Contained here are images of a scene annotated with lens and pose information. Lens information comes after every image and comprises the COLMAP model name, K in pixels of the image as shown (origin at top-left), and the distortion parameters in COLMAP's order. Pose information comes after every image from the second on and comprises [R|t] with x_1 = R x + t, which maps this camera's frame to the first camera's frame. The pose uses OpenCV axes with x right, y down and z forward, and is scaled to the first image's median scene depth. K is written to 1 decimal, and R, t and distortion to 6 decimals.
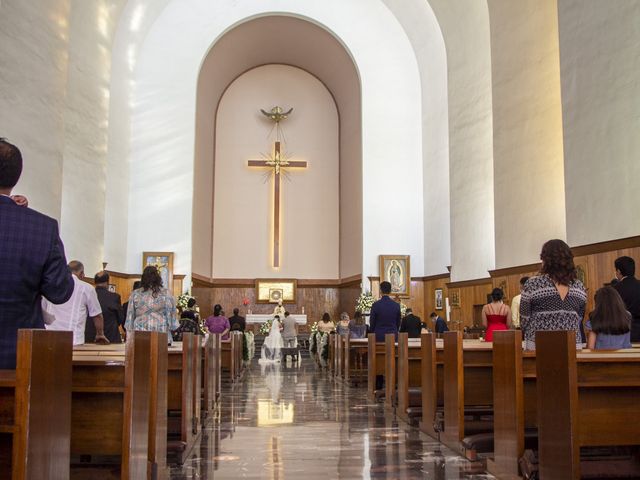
lens RADIAL K [[653.4, 0, 319.3], [0, 653.4, 244.0], [0, 0, 1]] dist [-0.146767, 0.172304]
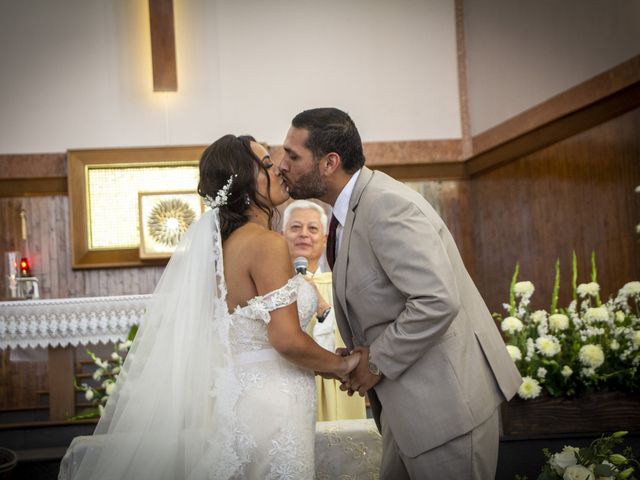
lens RADIAL K [[1073.5, 0, 320.0], [0, 1073.5, 240.0], [0, 0, 1]] dist [0.010978, -0.003611]
pose [[0.994724, -0.054661, 0.086807, -0.056594], [0.050804, 0.997647, 0.046032, 0.079579], [-0.089119, -0.041379, 0.995161, 0.747584]]
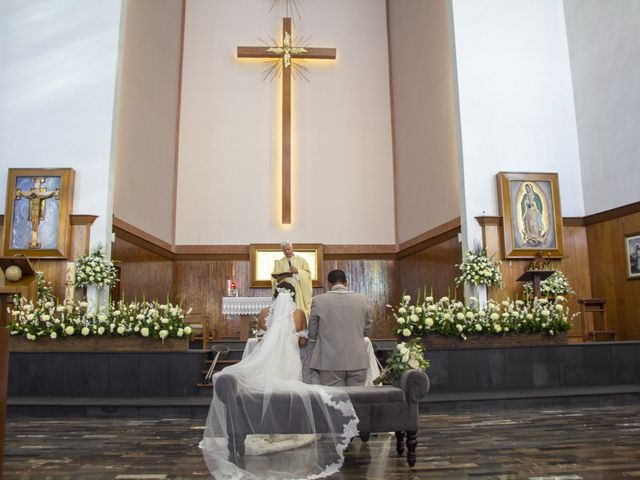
lens RADIAL K [[561.7, 0, 320.0], [0, 561.7, 240.0], [0, 0, 1]] dist [-0.106633, 0.006214]
pose [[0.999885, -0.014614, -0.004046, -0.039988], [0.014384, 0.998545, -0.051973, 0.086544], [0.004799, 0.051909, 0.998640, 0.582066]]
